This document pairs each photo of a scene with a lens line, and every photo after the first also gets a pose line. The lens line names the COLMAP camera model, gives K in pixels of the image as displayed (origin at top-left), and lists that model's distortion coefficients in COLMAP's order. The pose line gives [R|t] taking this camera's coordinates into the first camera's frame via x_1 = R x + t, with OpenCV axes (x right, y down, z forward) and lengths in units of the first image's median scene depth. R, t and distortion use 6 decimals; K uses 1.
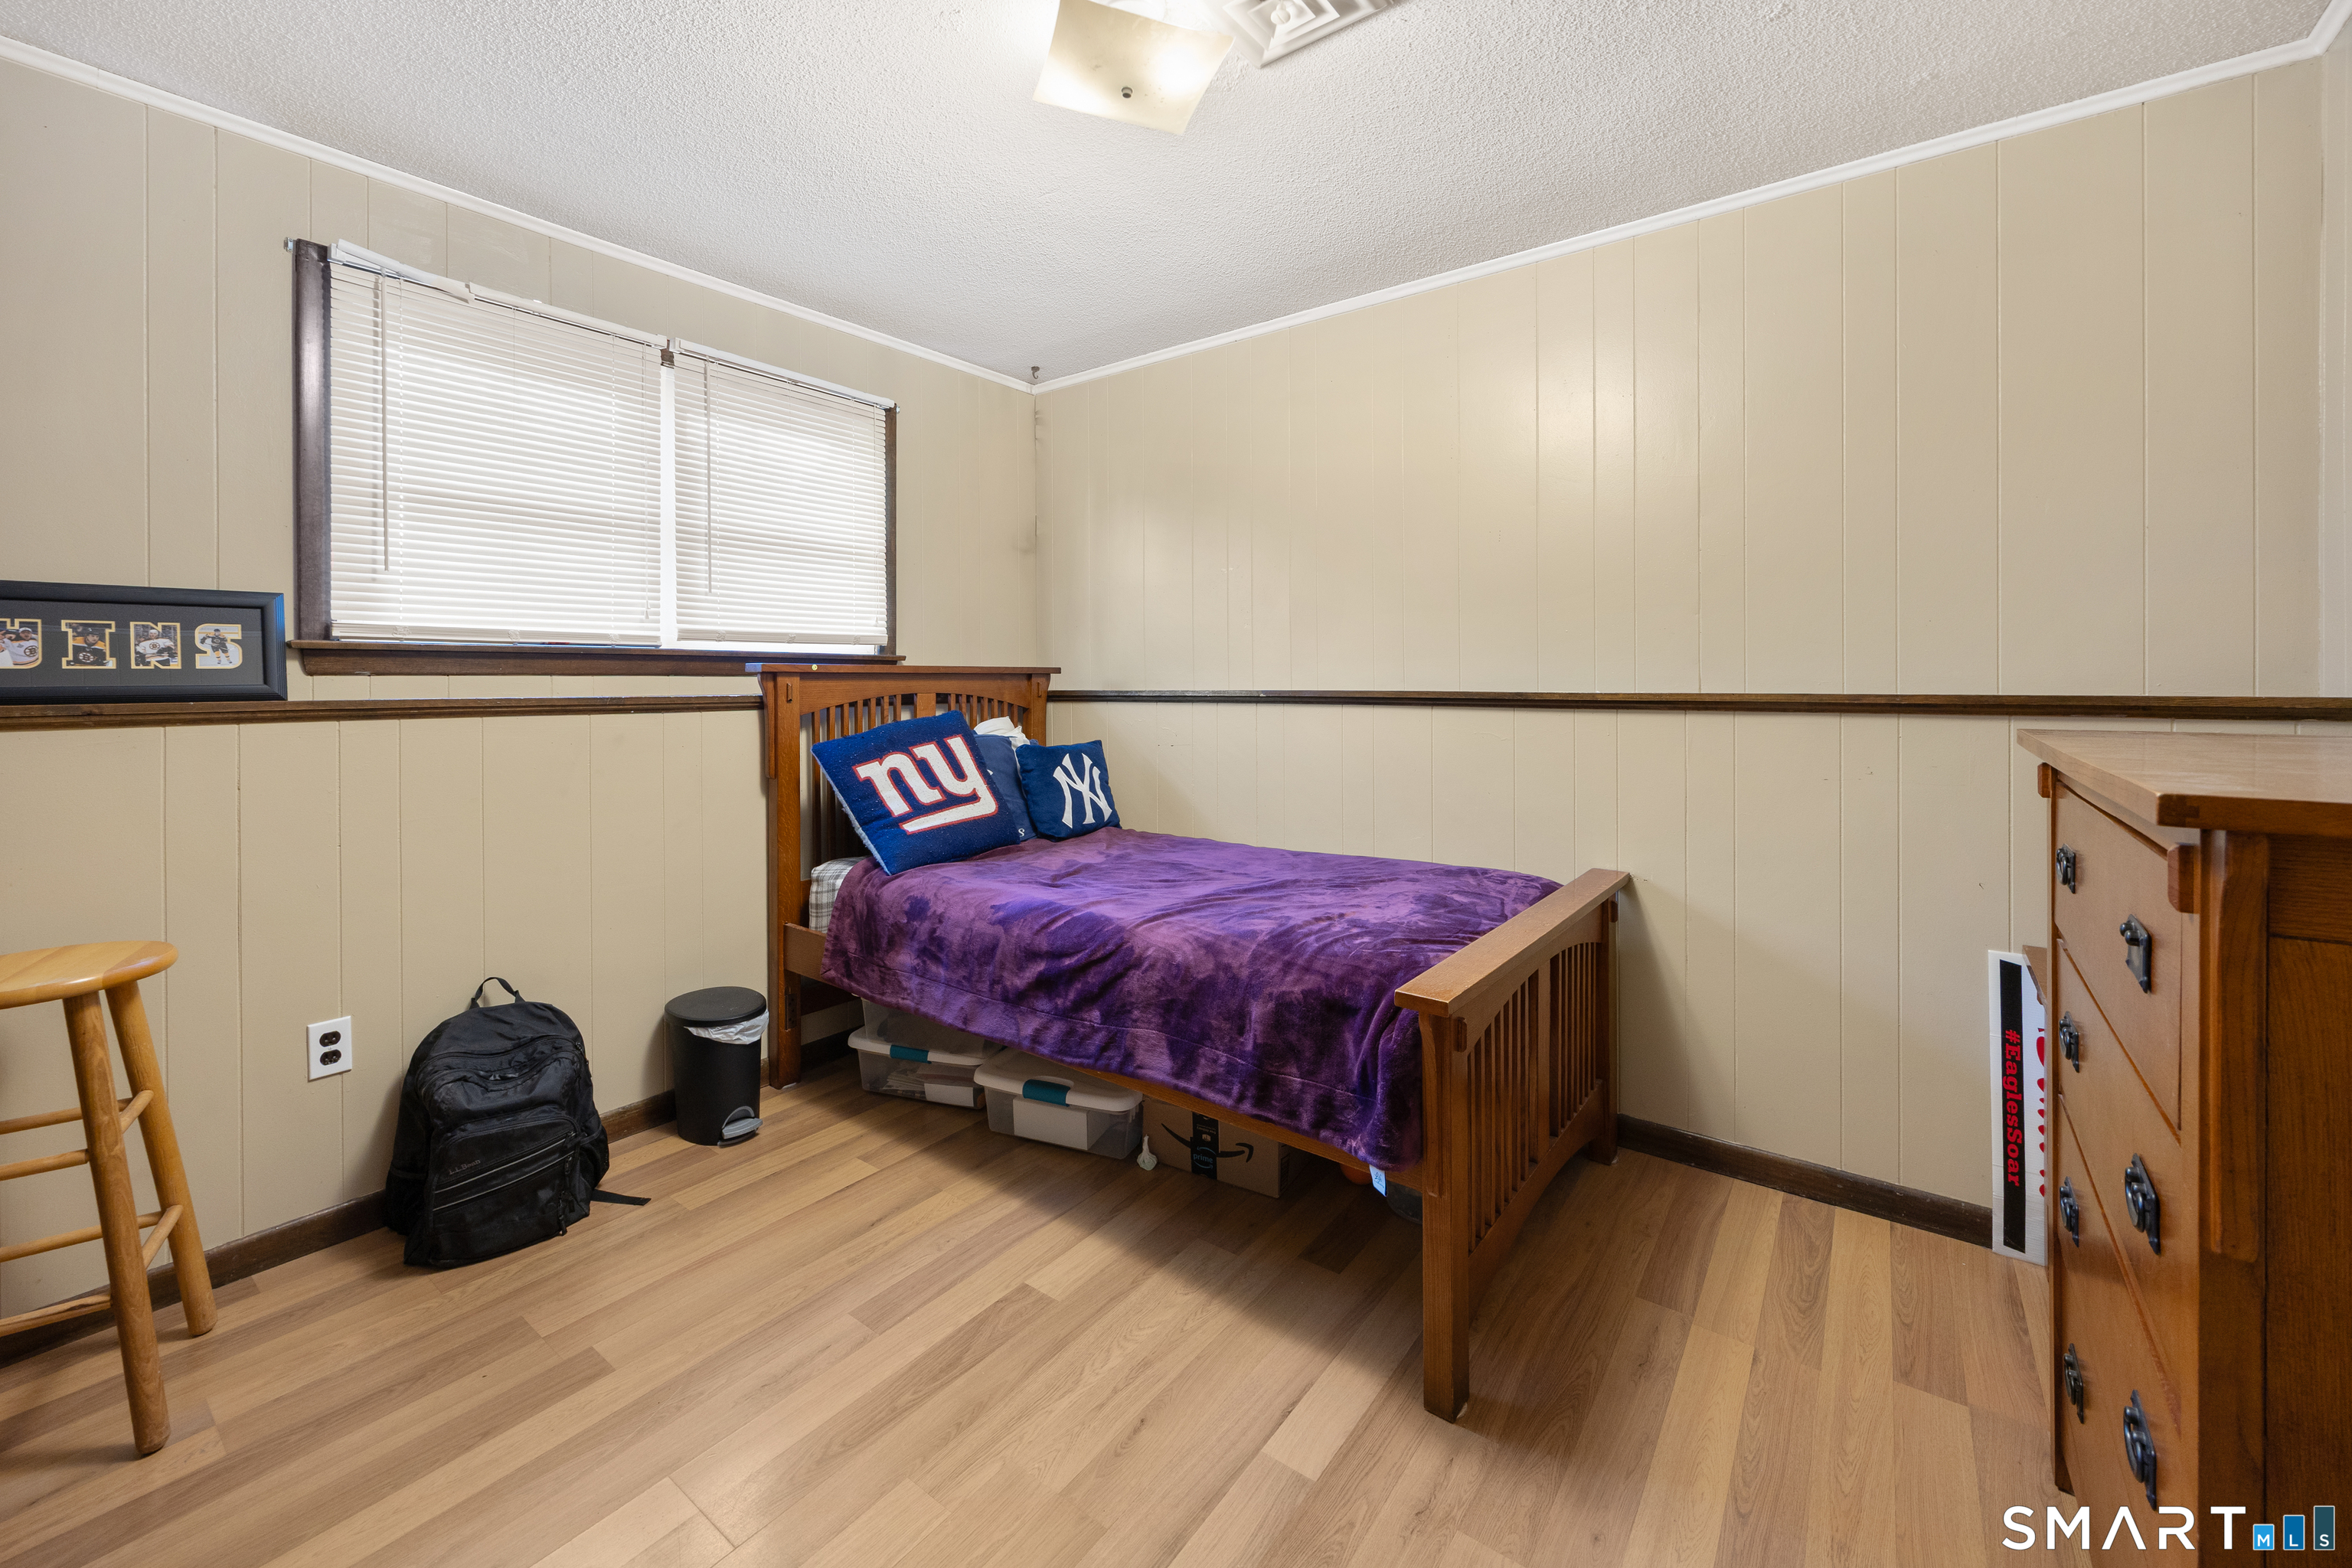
lens RADIAL K [[938.1, 0, 1164.8], [0, 938.1, 707.8], [0, 0, 1]] dist [0.000270, 0.000411]
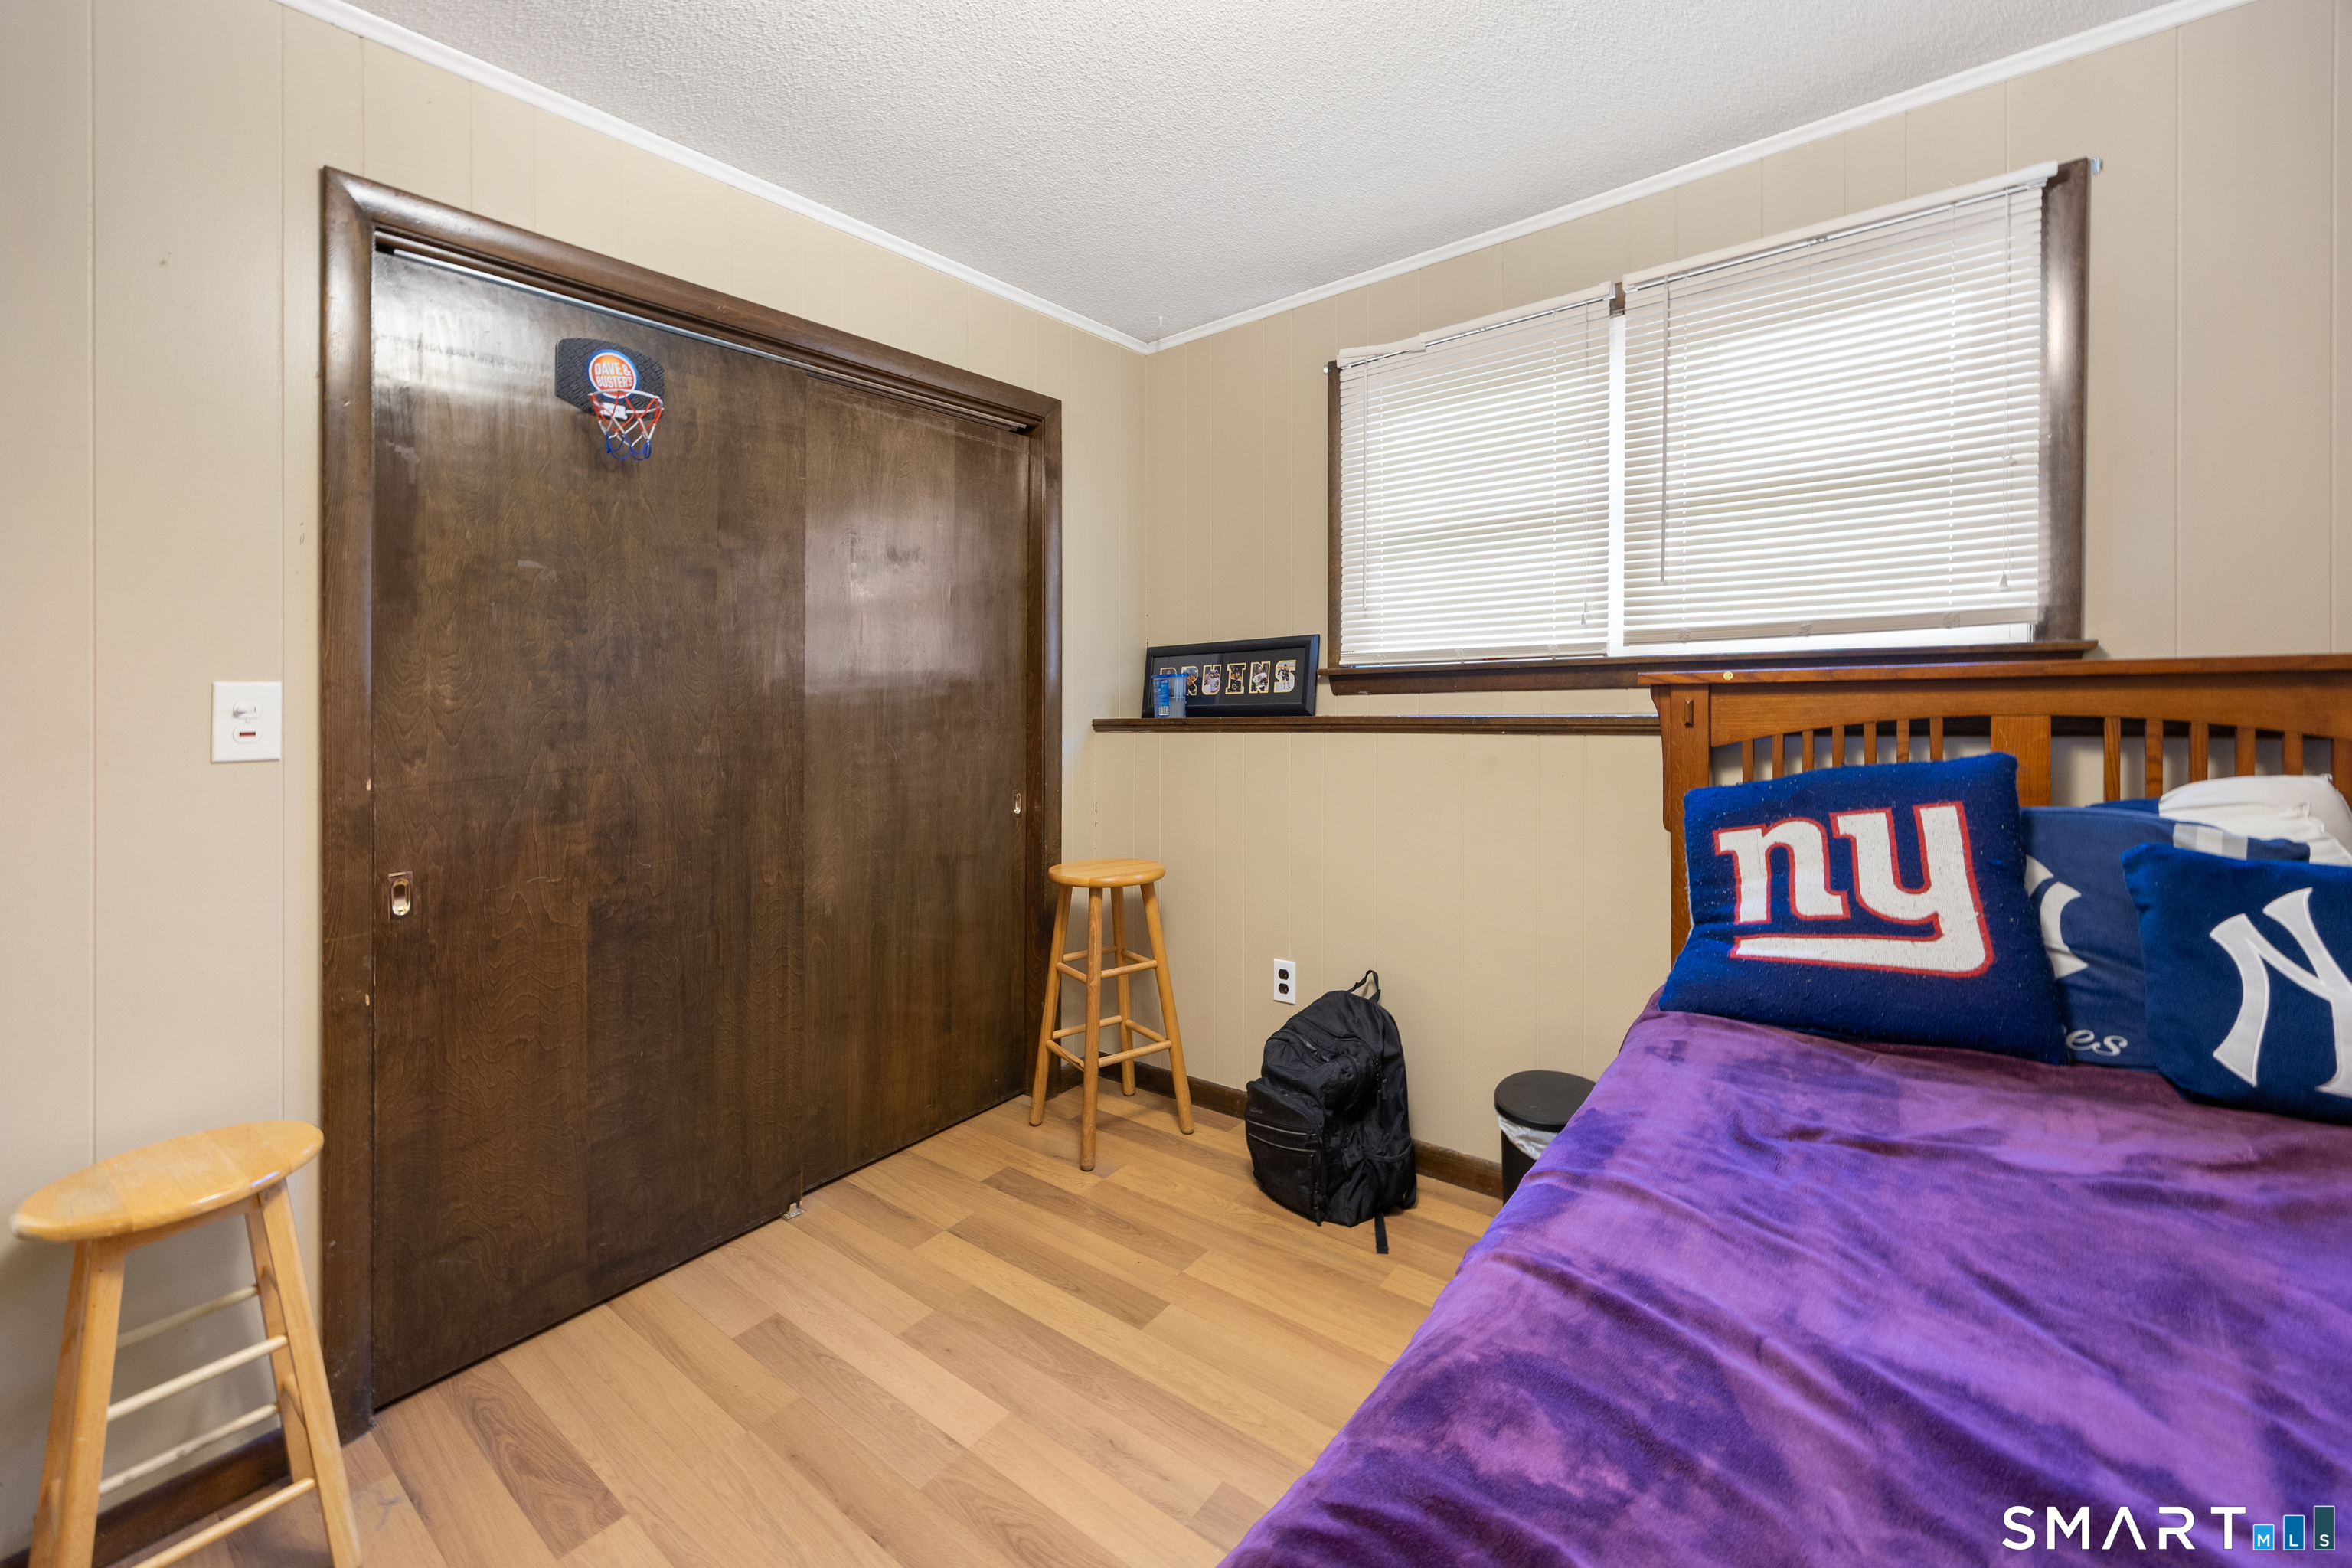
lens RADIAL K [[938.1, 0, 1164.8], [0, 938.1, 707.8], [0, 0, 1]] dist [0.000270, 0.000411]
pose [[-0.013784, 0.013648, -0.999812, 0.361112], [-0.007991, 0.999873, 0.013759, -0.031261], [0.999873, 0.008179, -0.013674, 0.732403]]
